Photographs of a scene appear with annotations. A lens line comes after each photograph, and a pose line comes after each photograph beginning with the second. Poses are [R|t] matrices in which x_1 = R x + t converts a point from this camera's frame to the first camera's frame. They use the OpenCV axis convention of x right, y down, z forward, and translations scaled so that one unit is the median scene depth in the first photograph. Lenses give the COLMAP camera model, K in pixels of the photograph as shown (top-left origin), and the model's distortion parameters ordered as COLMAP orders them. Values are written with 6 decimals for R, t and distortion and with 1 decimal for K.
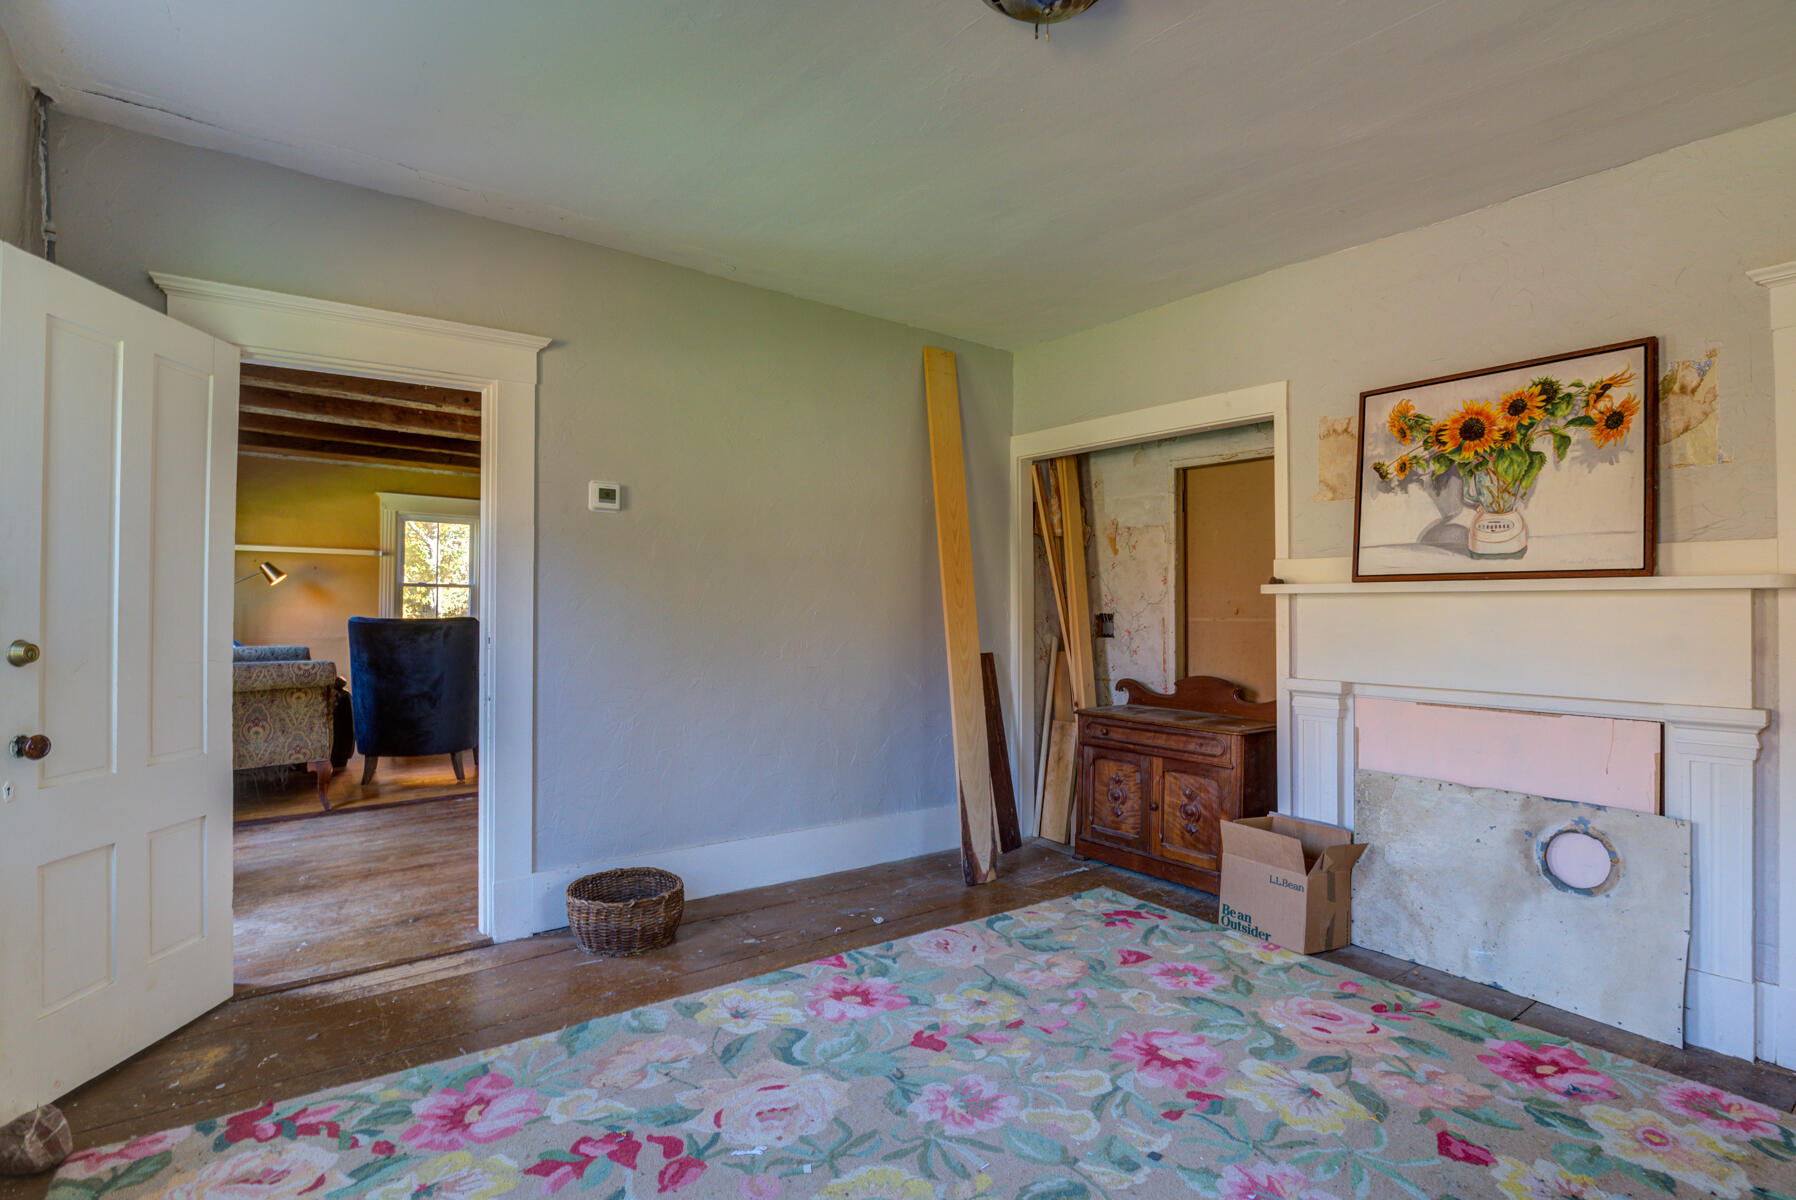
lens RADIAL K [[874.0, 0, 904.3], [0, 874.0, 600.5], [0, 0, 1]] dist [-0.016947, -0.006918]
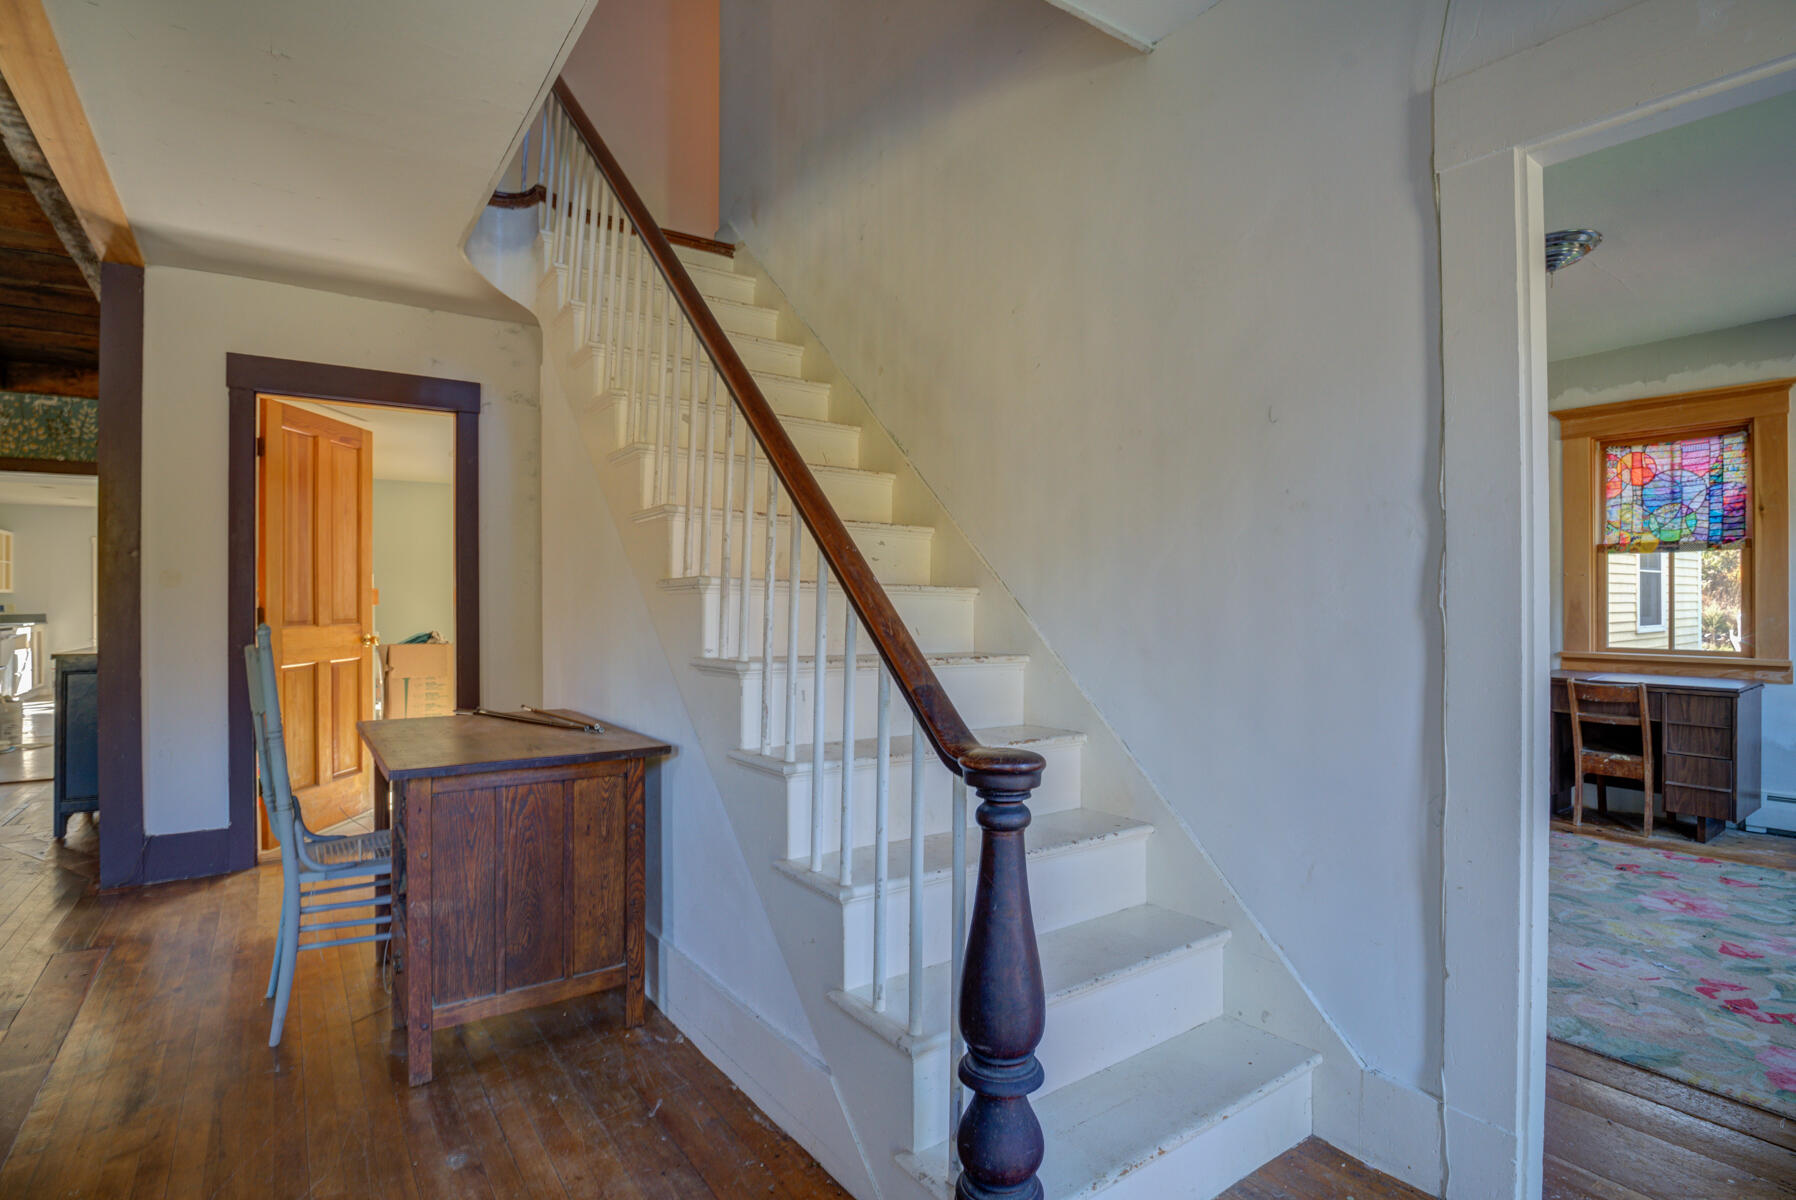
lens RADIAL K [[874.0, 0, 904.3], [0, 874.0, 600.5], [0, 0, 1]] dist [-0.016947, -0.006918]
pose [[0.031545, -0.002494, 0.999499, -1.359007], [-0.006584, 0.999975, 0.002703, 0.012584], [-0.999481, -0.006665, 0.031528, 1.832358]]
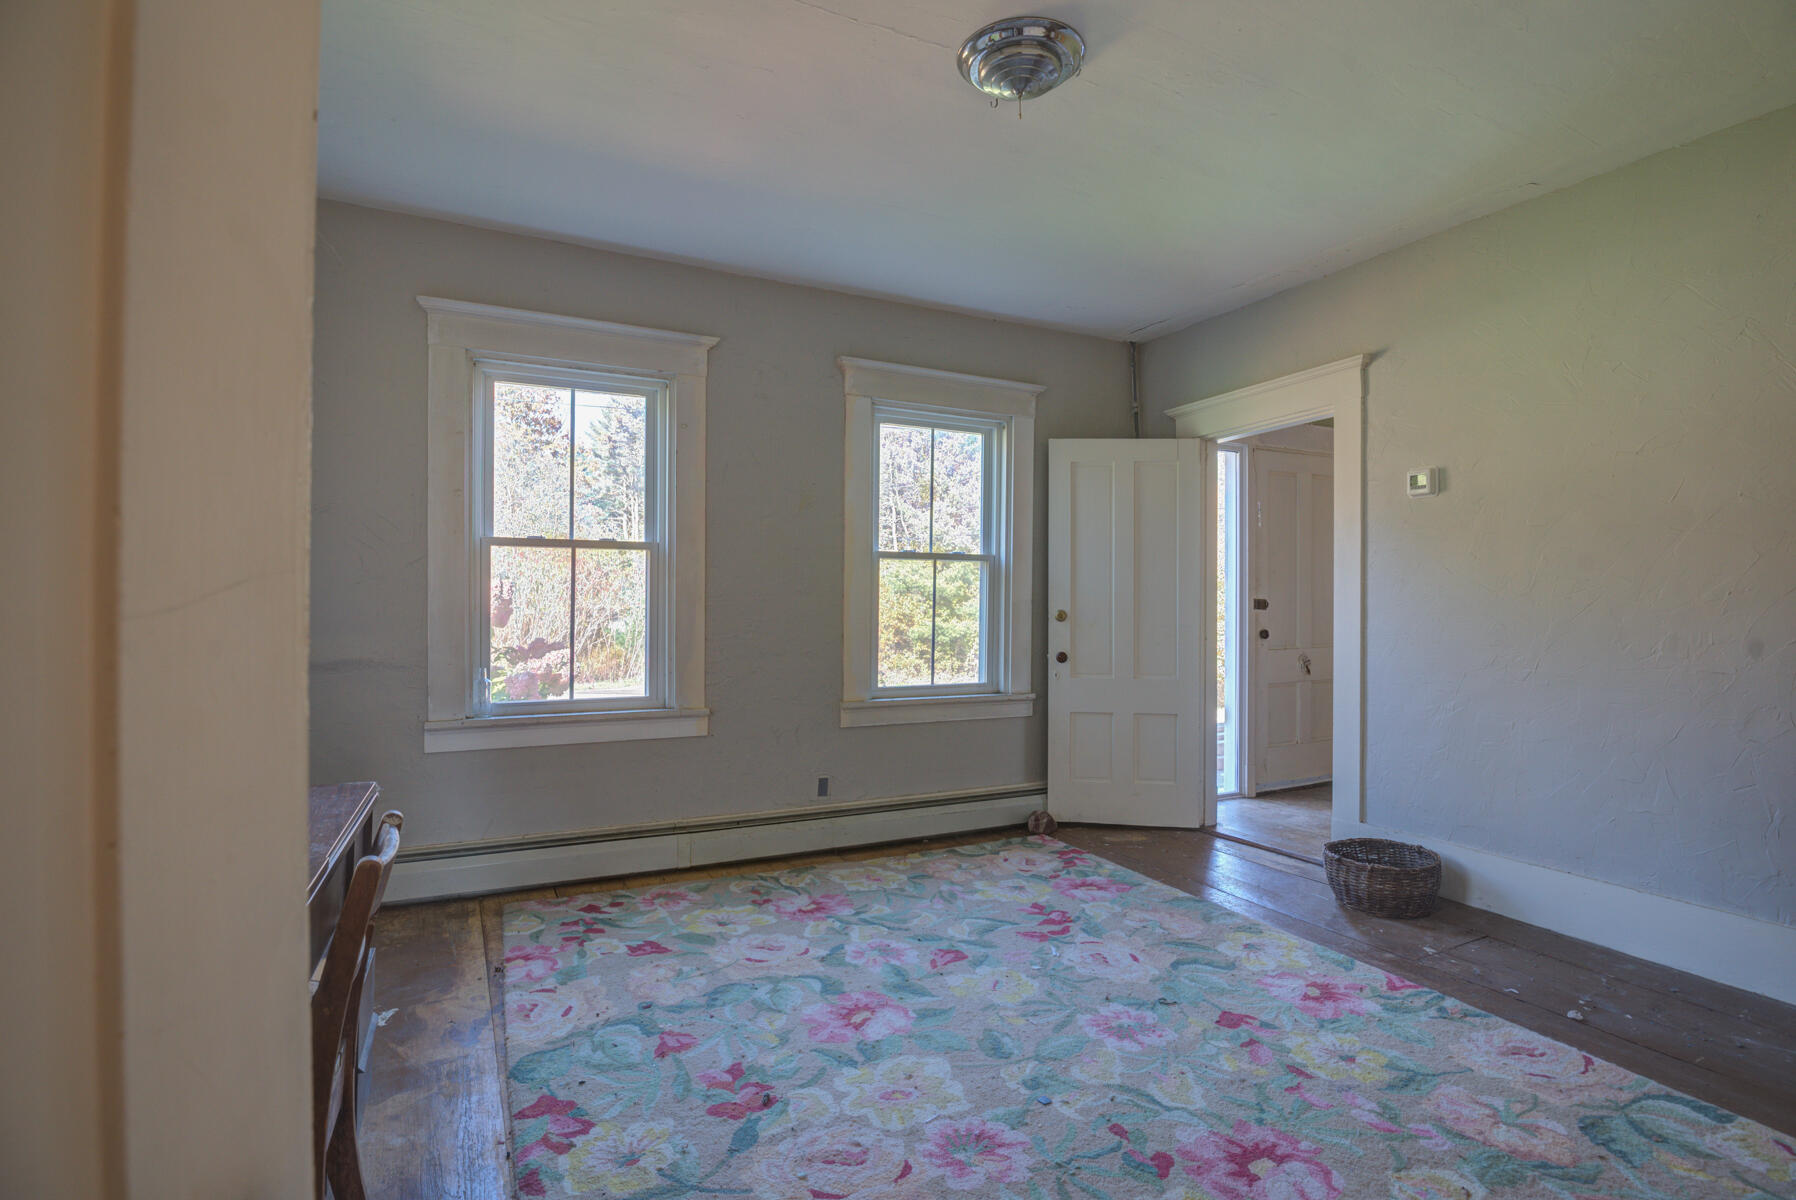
lens RADIAL K [[874.0, 0, 904.3], [0, 874.0, 600.5], [0, 0, 1]] dist [-0.016947, -0.006918]
pose [[-0.172326, -0.005224, -0.985026, 1.100133], [0.009747, 0.999928, -0.007008, 0.029555], [0.984992, -0.010808, -0.172263, 0.820794]]
